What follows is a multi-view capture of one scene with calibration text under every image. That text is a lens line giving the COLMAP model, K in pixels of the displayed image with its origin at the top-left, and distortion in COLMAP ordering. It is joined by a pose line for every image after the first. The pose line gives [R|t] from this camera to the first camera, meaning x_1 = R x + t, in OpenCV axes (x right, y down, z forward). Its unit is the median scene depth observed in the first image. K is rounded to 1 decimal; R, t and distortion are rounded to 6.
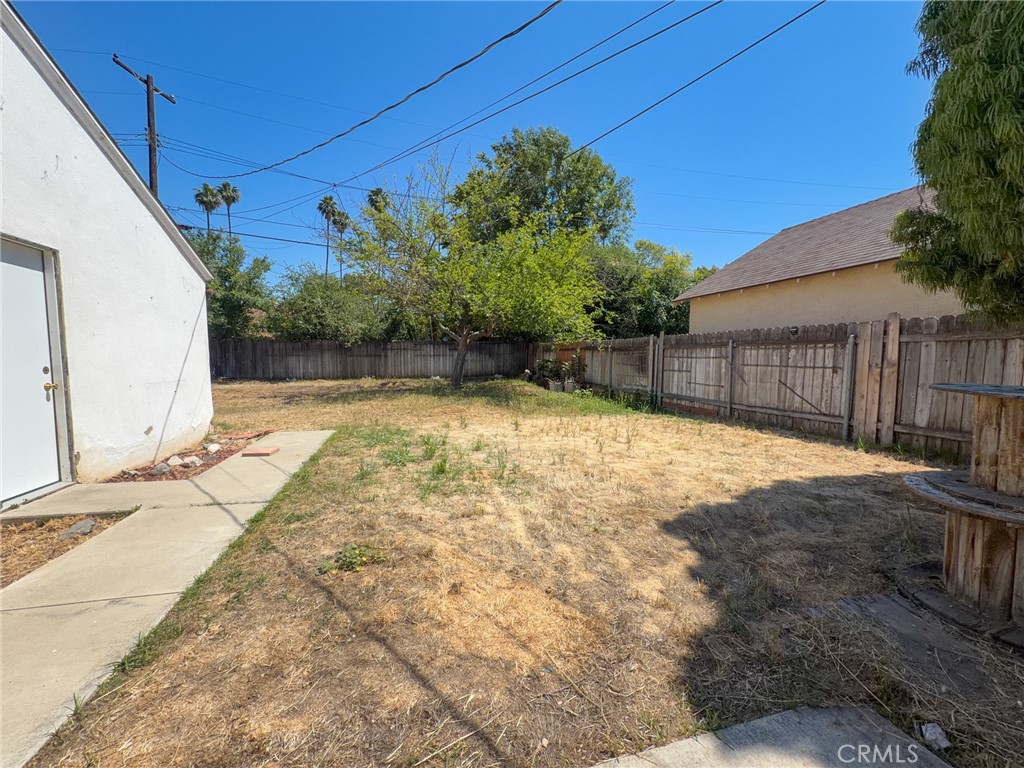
lens RADIAL K [[410.6, 0, 512.3], [0, 410.6, 385.5], [0, 0, 1]] dist [-0.001759, 0.000003]
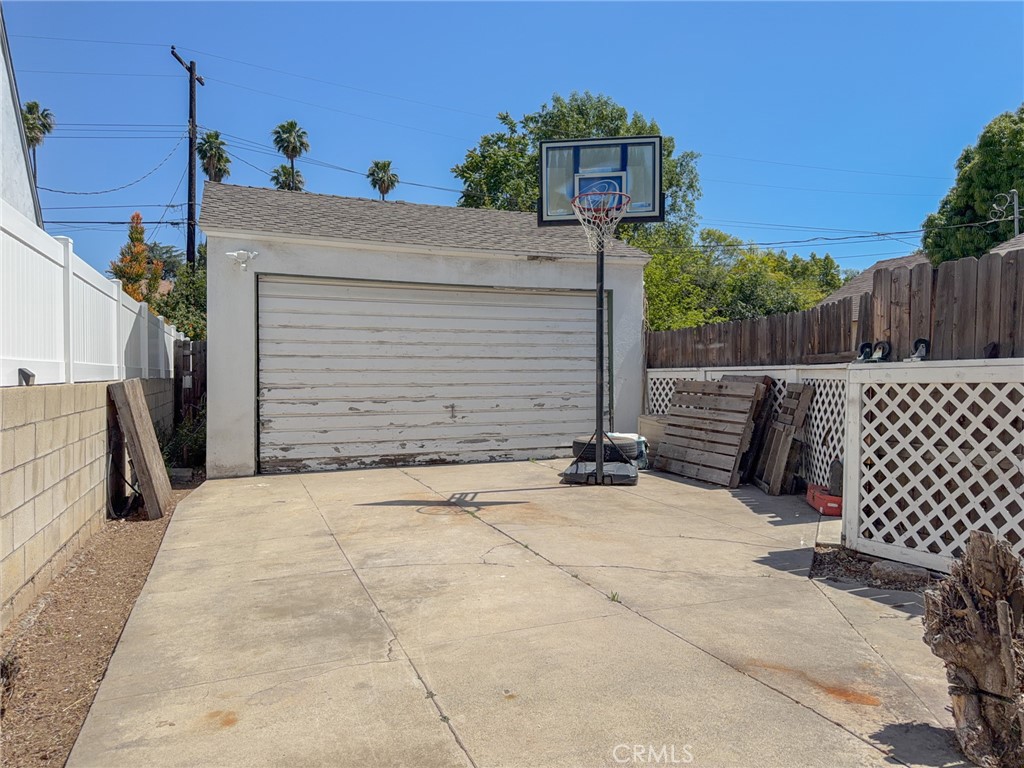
lens RADIAL K [[726.5, 0, 513.3], [0, 726.5, 388.5], [0, 0, 1]] dist [-0.011436, -0.004336]
pose [[0.995237, -0.002170, 0.097460, -0.874138], [0.008153, 0.998103, -0.061029, 0.119382], [-0.097142, 0.061533, 0.993367, -1.424741]]
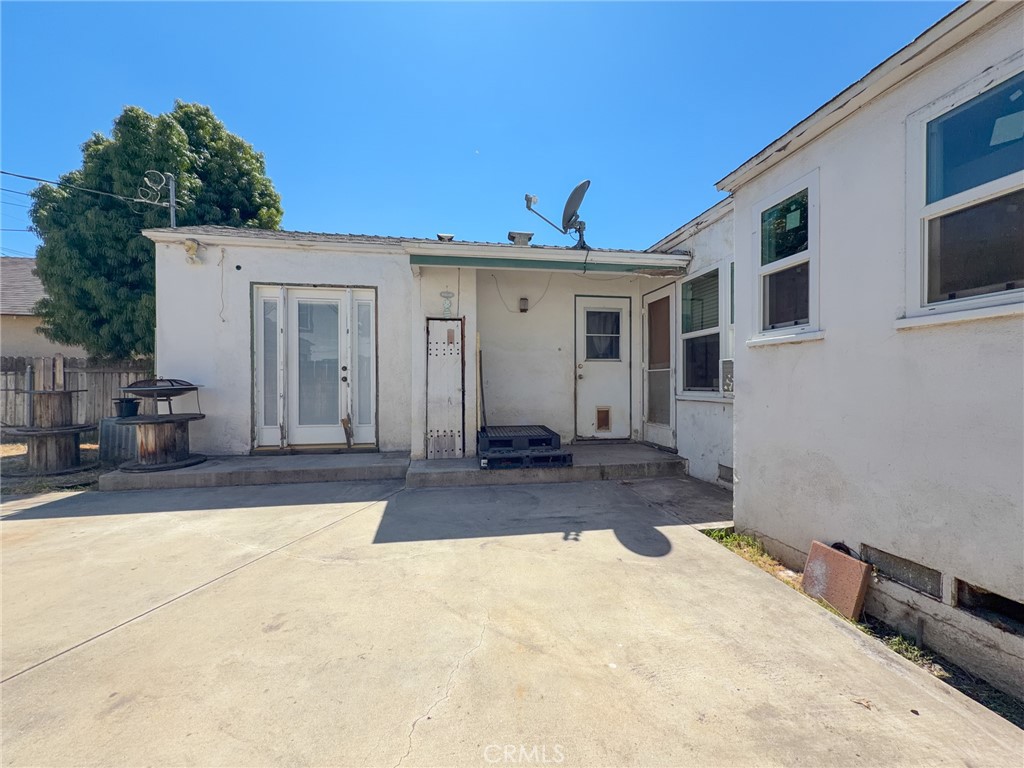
lens RADIAL K [[410.6, 0, 516.4], [0, 410.6, 386.6], [0, 0, 1]] dist [-0.001759, 0.000003]
pose [[0.097049, -0.007981, 0.995248, -0.367480], [0.071595, 0.997433, 0.001018, 0.059087], [-0.992701, 0.071156, 0.097371, -0.718549]]
